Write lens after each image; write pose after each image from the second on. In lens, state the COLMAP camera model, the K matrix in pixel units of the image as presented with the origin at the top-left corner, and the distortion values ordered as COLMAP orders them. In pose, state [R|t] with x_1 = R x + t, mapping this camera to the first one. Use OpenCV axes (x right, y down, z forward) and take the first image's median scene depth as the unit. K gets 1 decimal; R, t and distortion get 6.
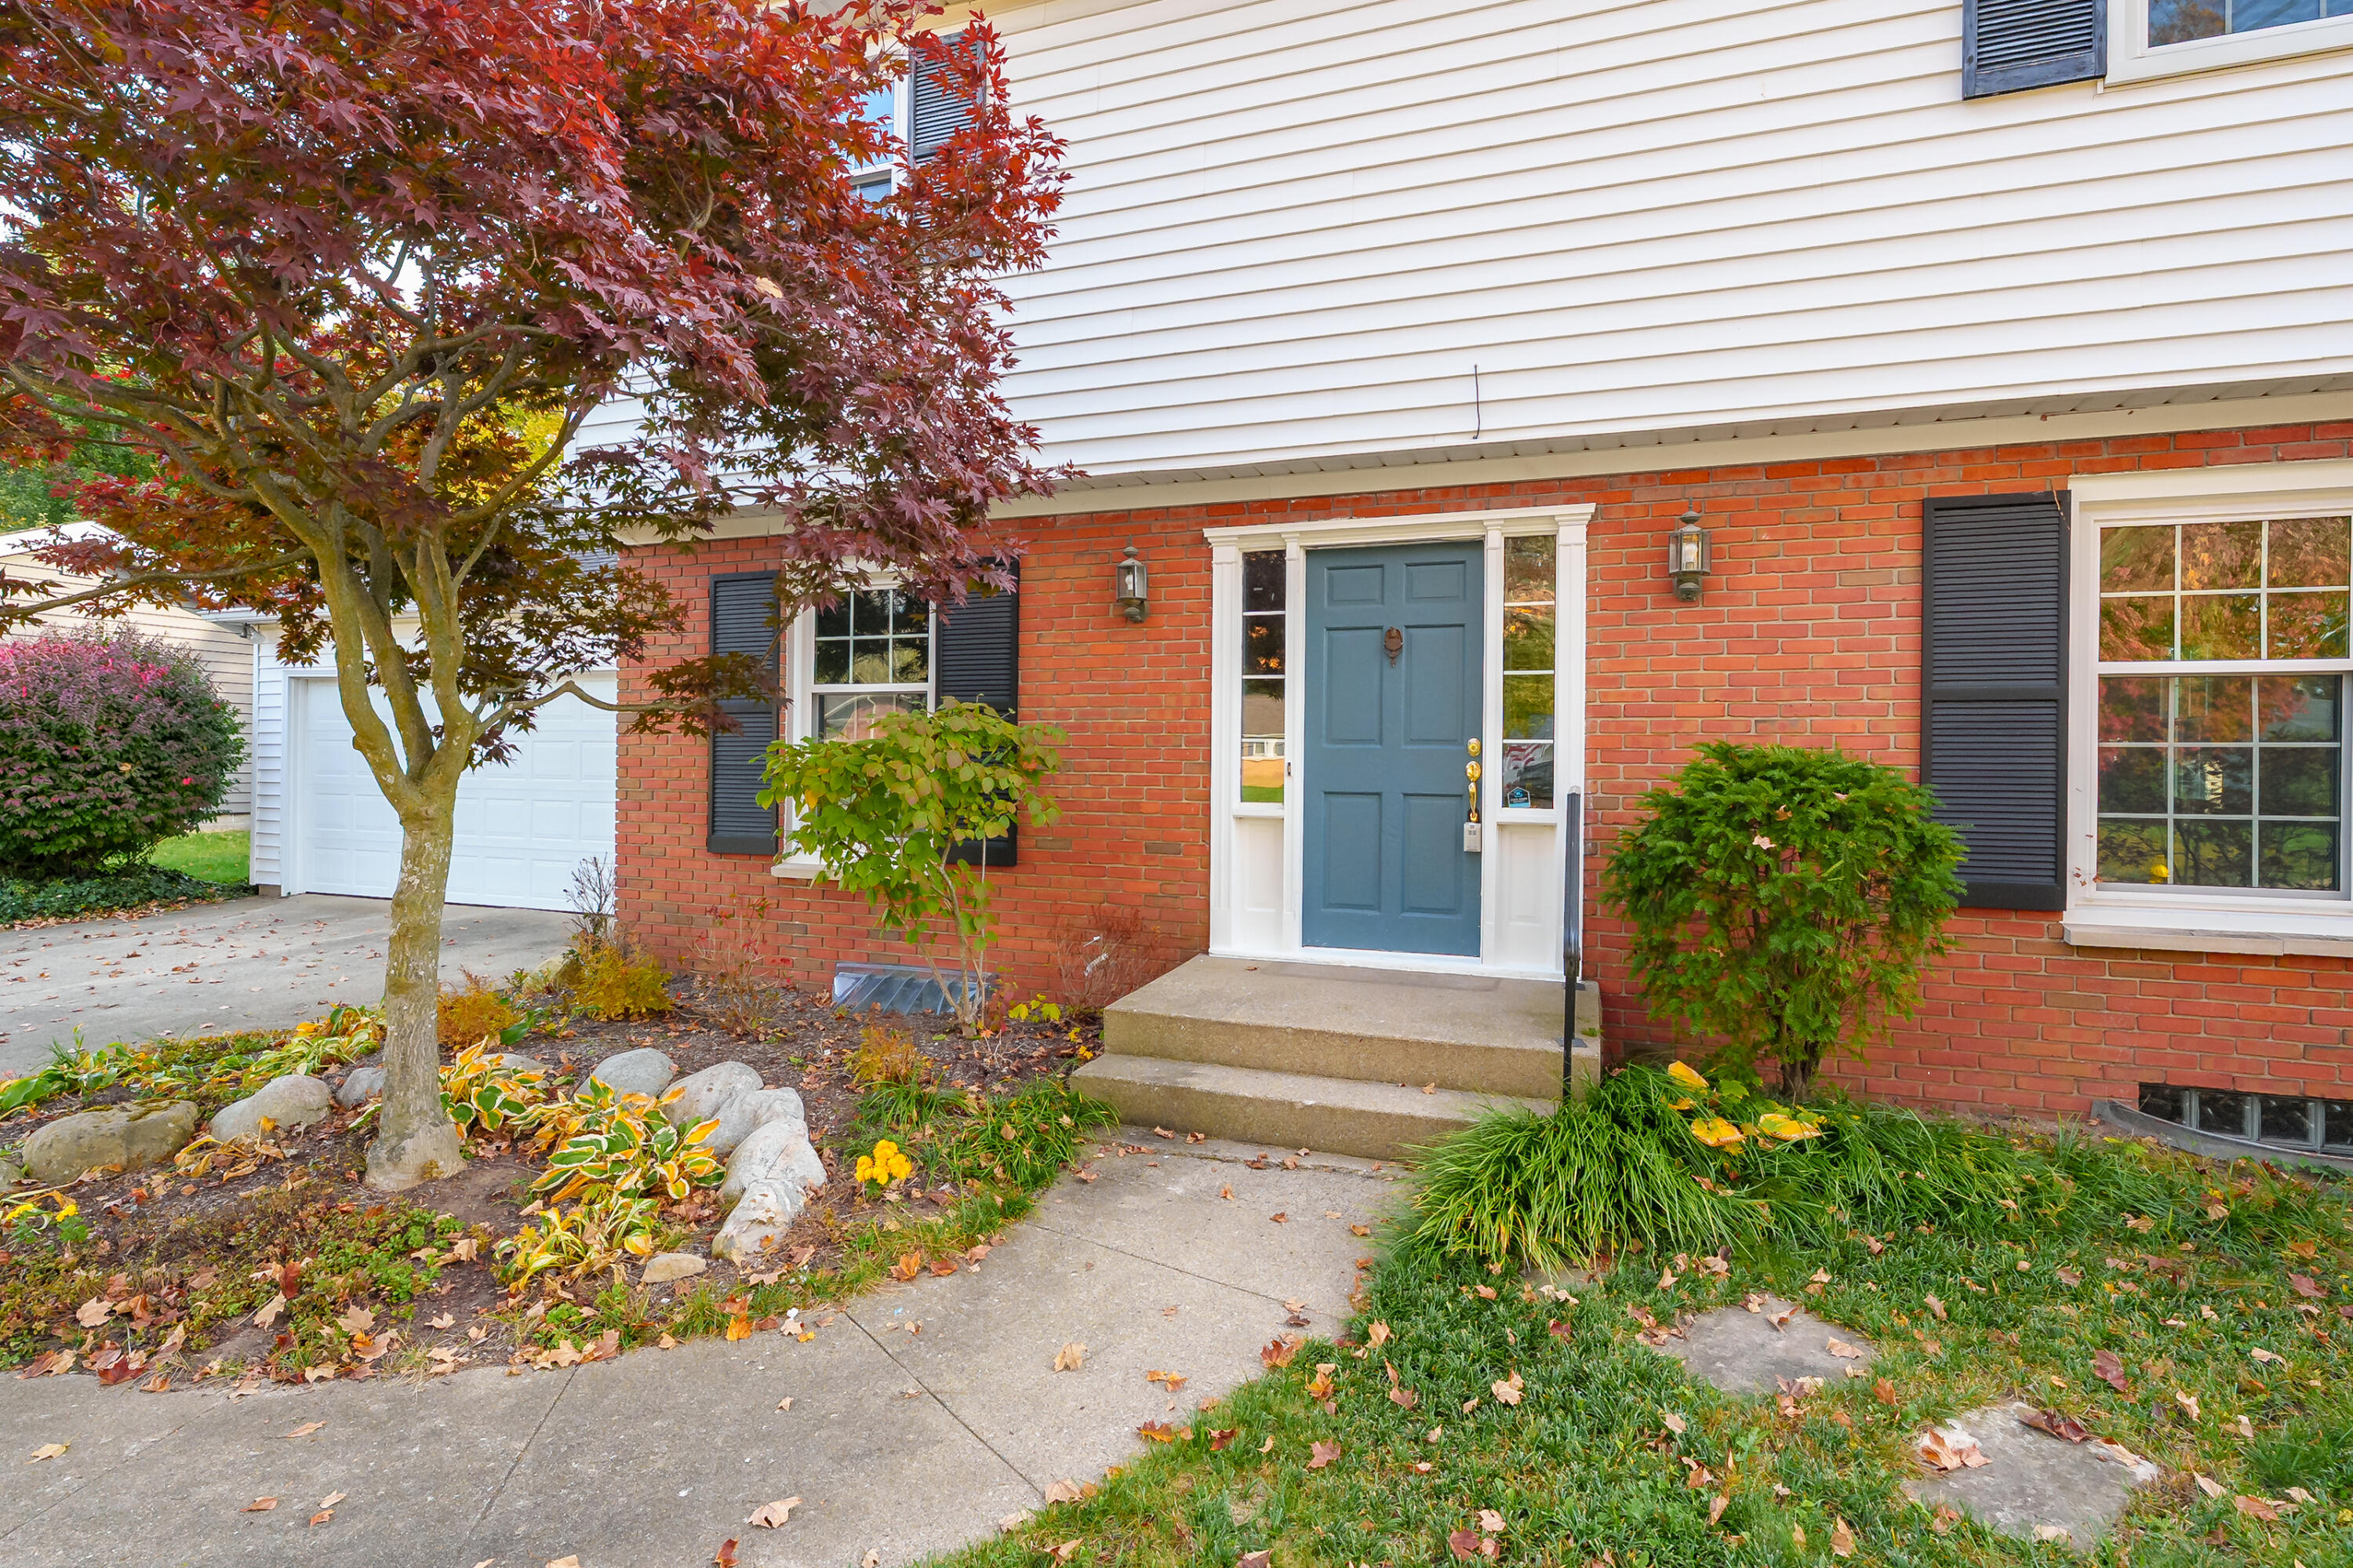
lens RADIAL K [[1150.0, 0, 1176.5], [0, 1150.0, 784.0], [0, 0, 1]] dist [-0.002515, 0.000758]
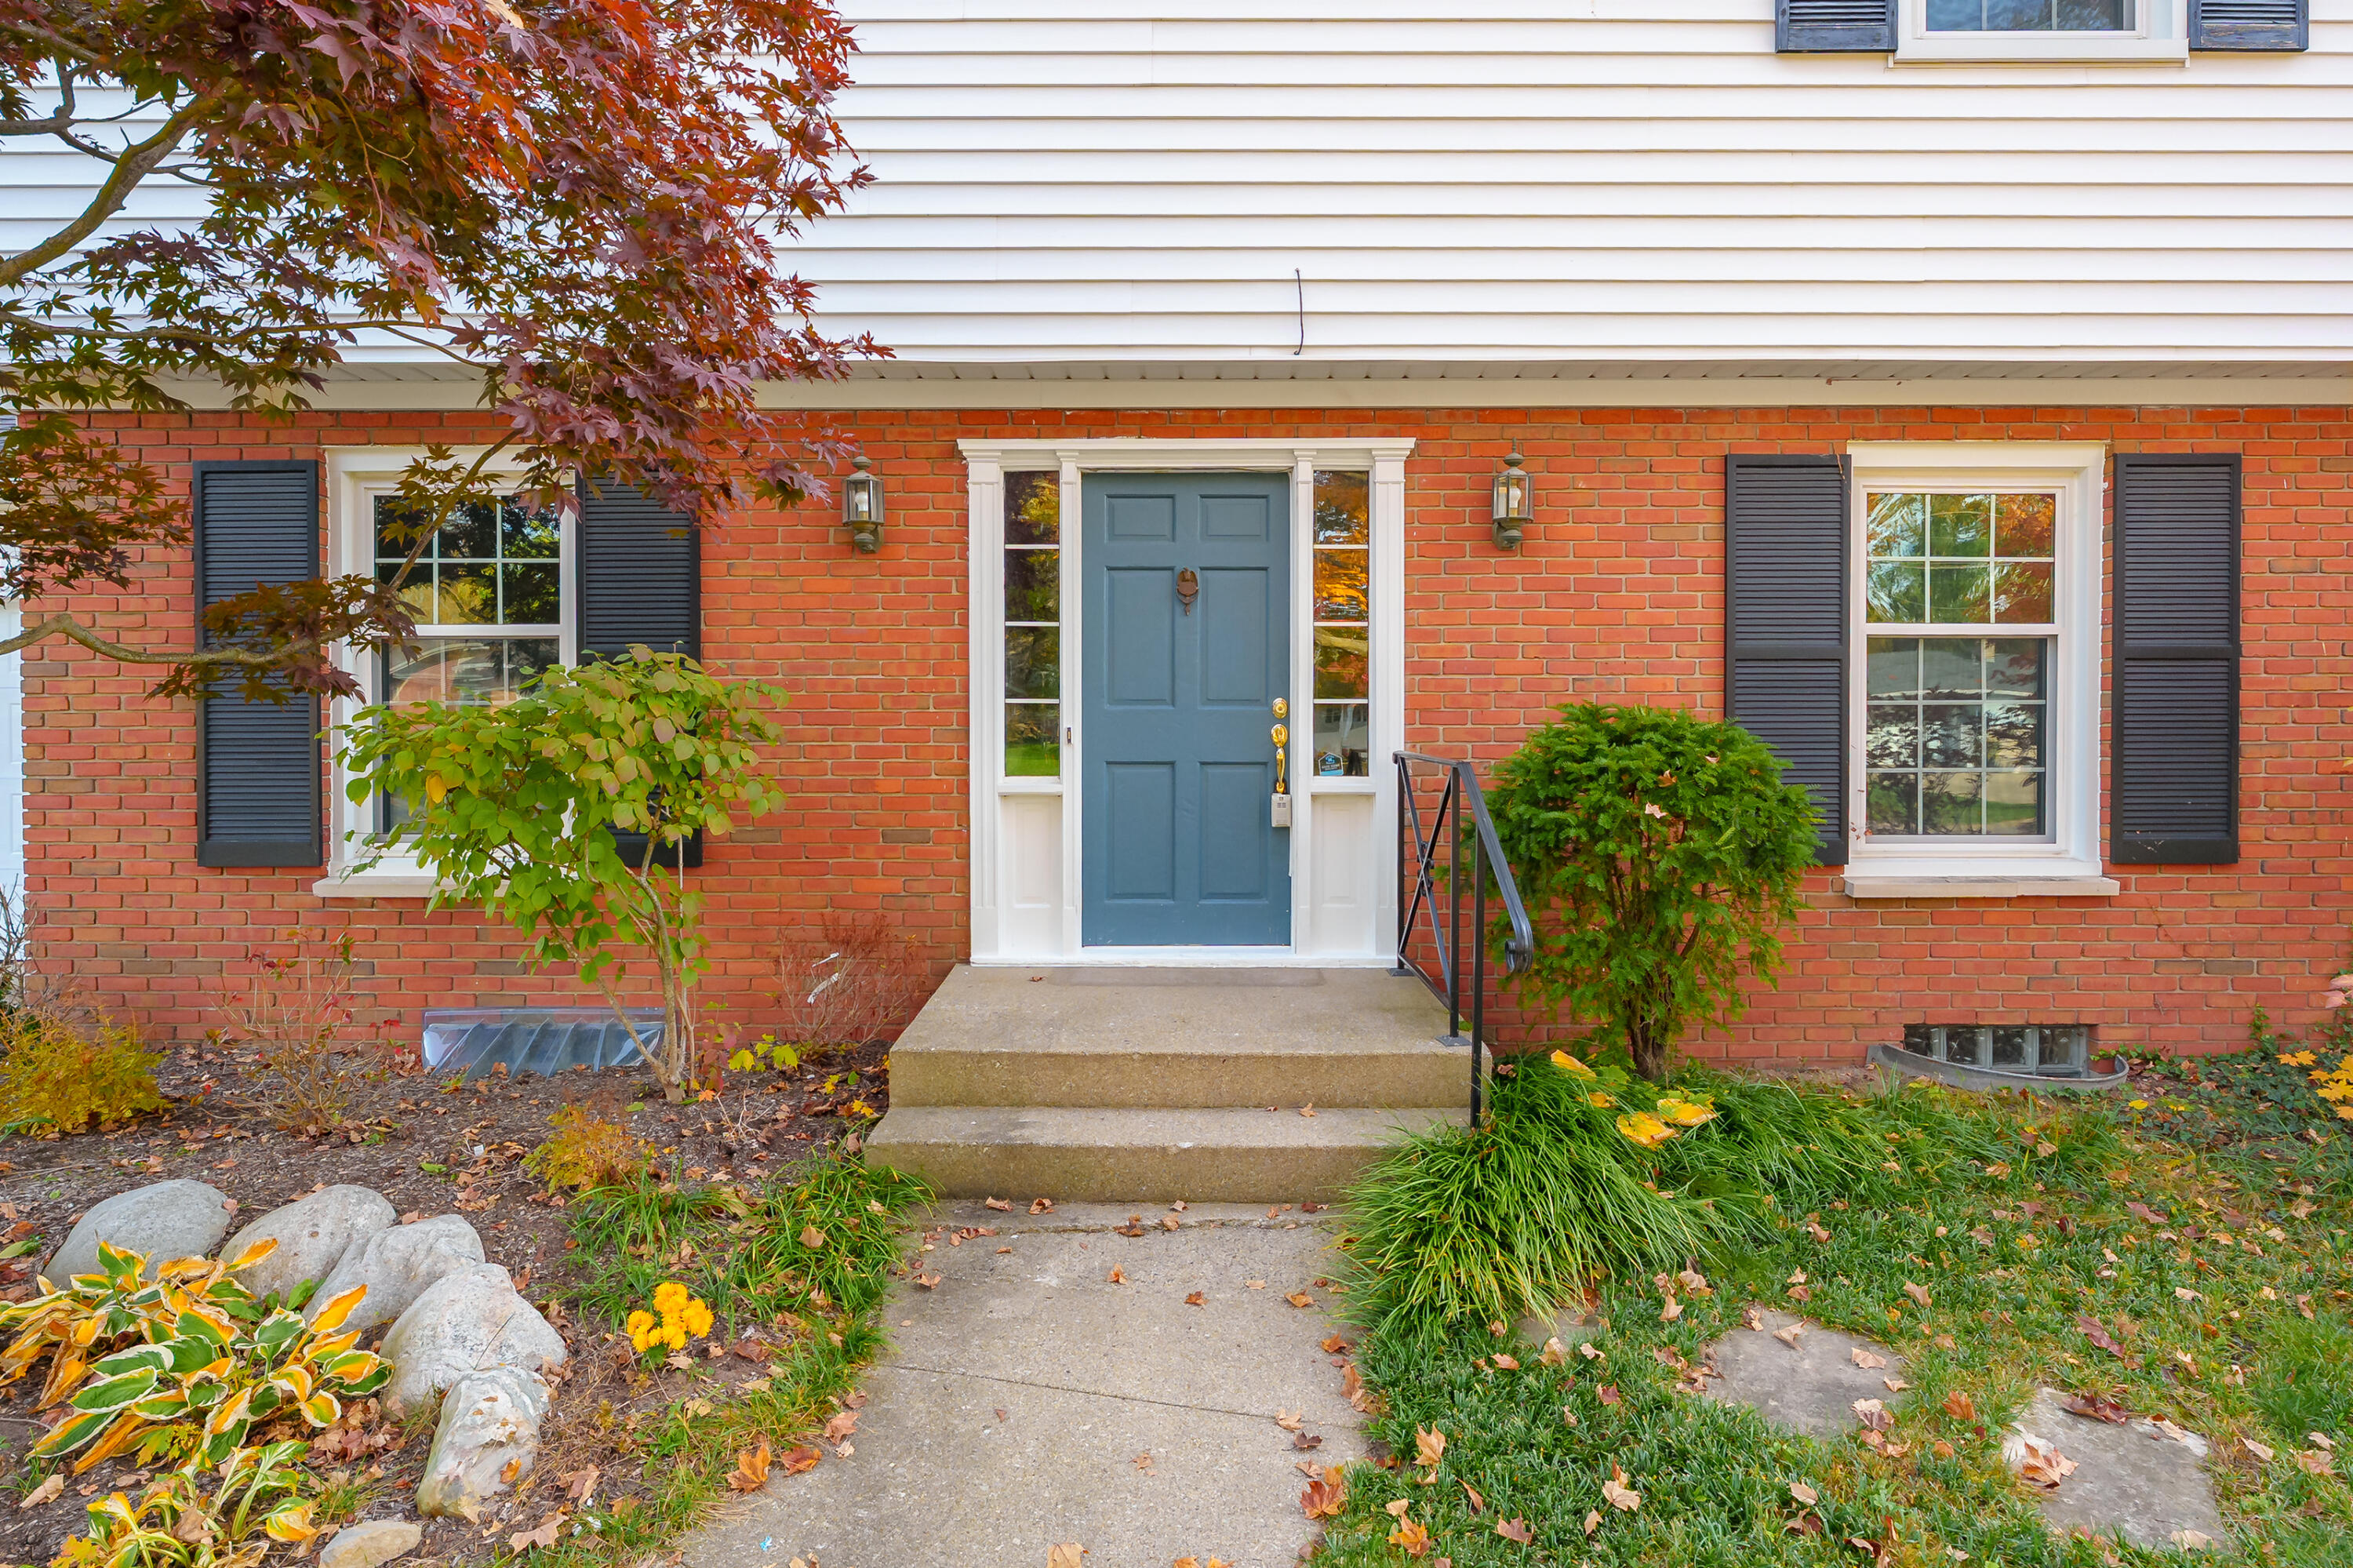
lens RADIAL K [[1264.8, 0, 1186.8], [0, 1264.8, 757.5], [0, 0, 1]] dist [-0.003251, 0.001311]
pose [[0.940033, -0.019932, 0.340502, -0.168698], [0.015717, 0.999762, 0.015134, -0.012120], [-0.340722, -0.008875, 0.940122, 0.139289]]
